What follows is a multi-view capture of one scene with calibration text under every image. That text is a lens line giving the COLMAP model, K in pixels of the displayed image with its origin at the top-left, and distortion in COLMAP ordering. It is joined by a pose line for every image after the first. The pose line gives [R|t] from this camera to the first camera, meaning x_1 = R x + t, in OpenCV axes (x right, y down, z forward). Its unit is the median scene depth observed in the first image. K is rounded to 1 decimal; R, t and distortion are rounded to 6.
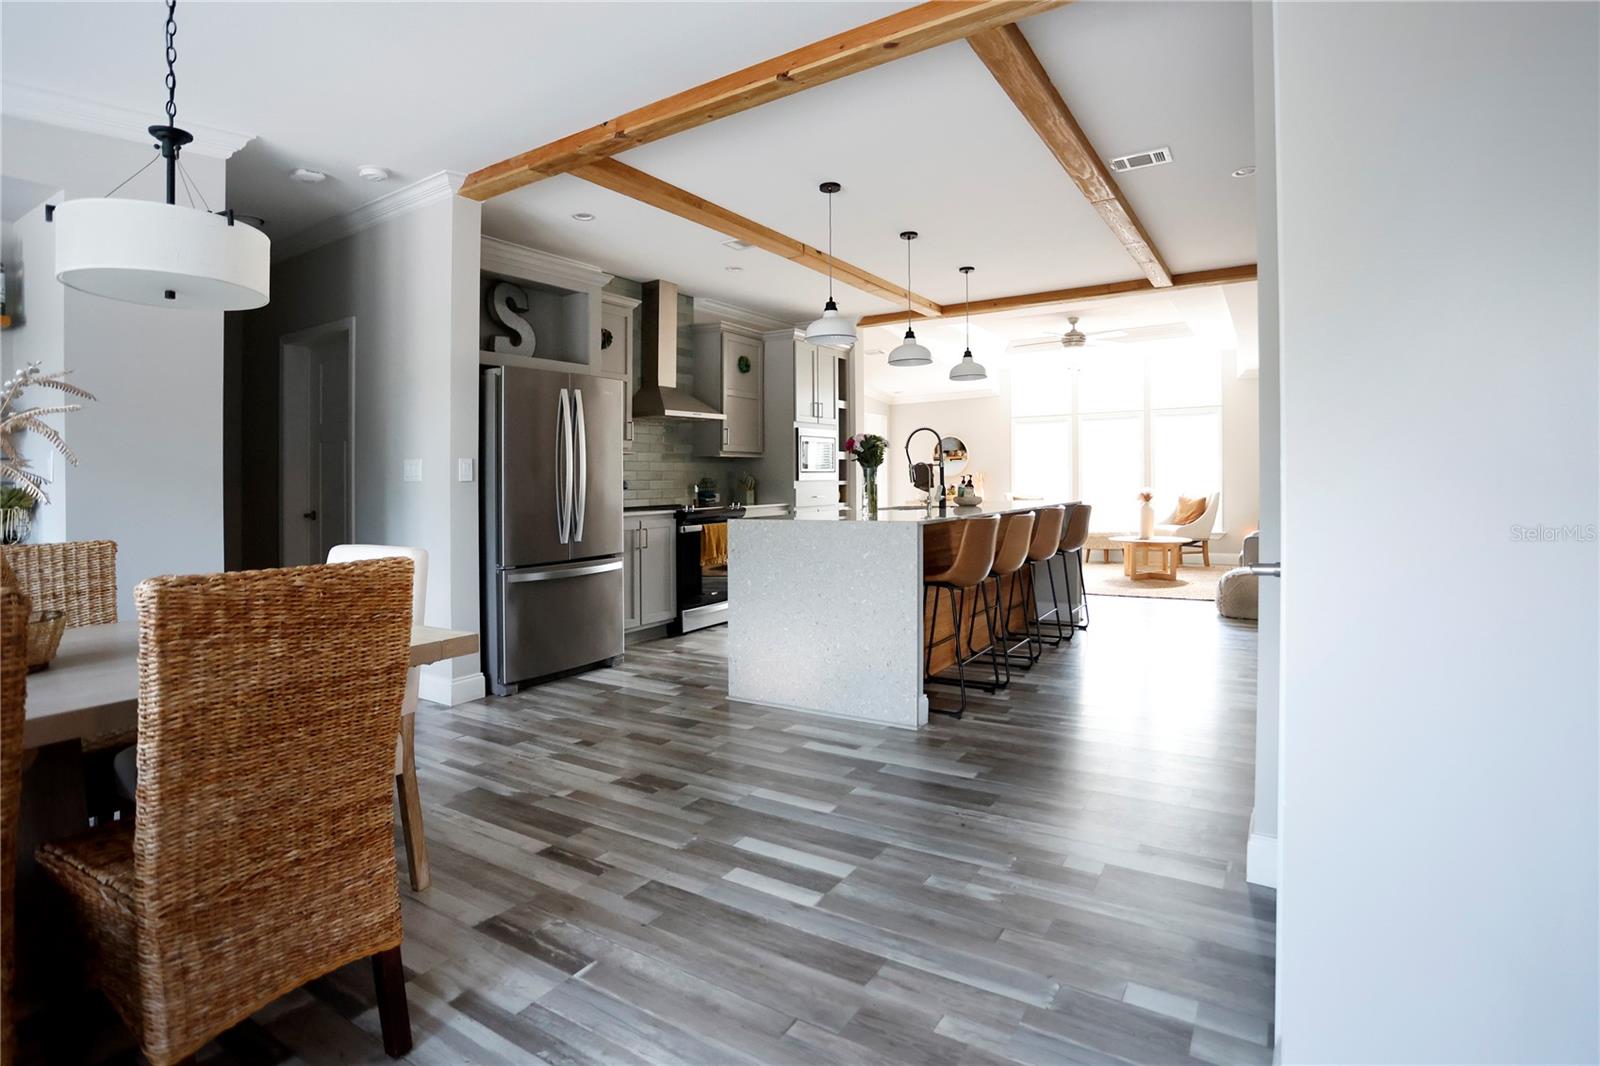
lens RADIAL K [[814.5, 0, 802.1], [0, 814.5, 490.9], [0, 0, 1]] dist [-0.065272, 0.031565]
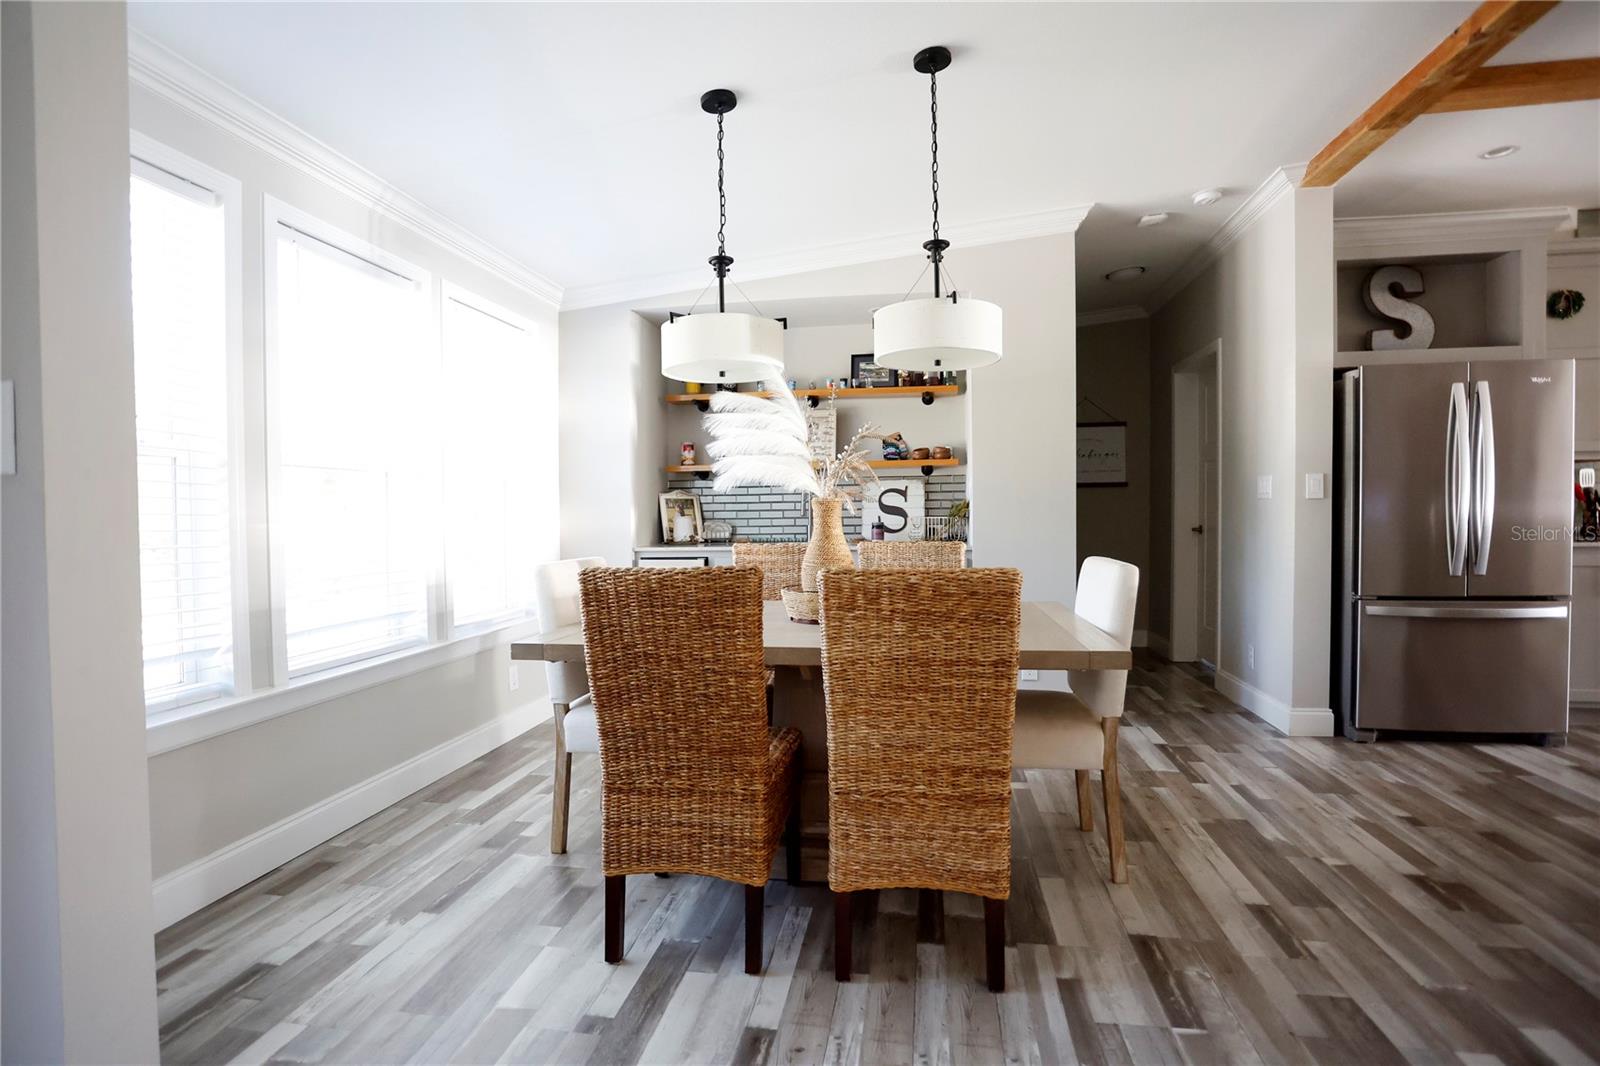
lens RADIAL K [[787.7, 0, 800.0], [0, 787.7, 533.0], [0, 0, 1]] dist [-0.065775, 0.028751]
pose [[0.387992, 0.039905, -0.920799, 0.259126], [-0.006364, 0.999154, 0.040619, -0.007192], [0.921641, -0.009899, 0.387917, 0.184532]]
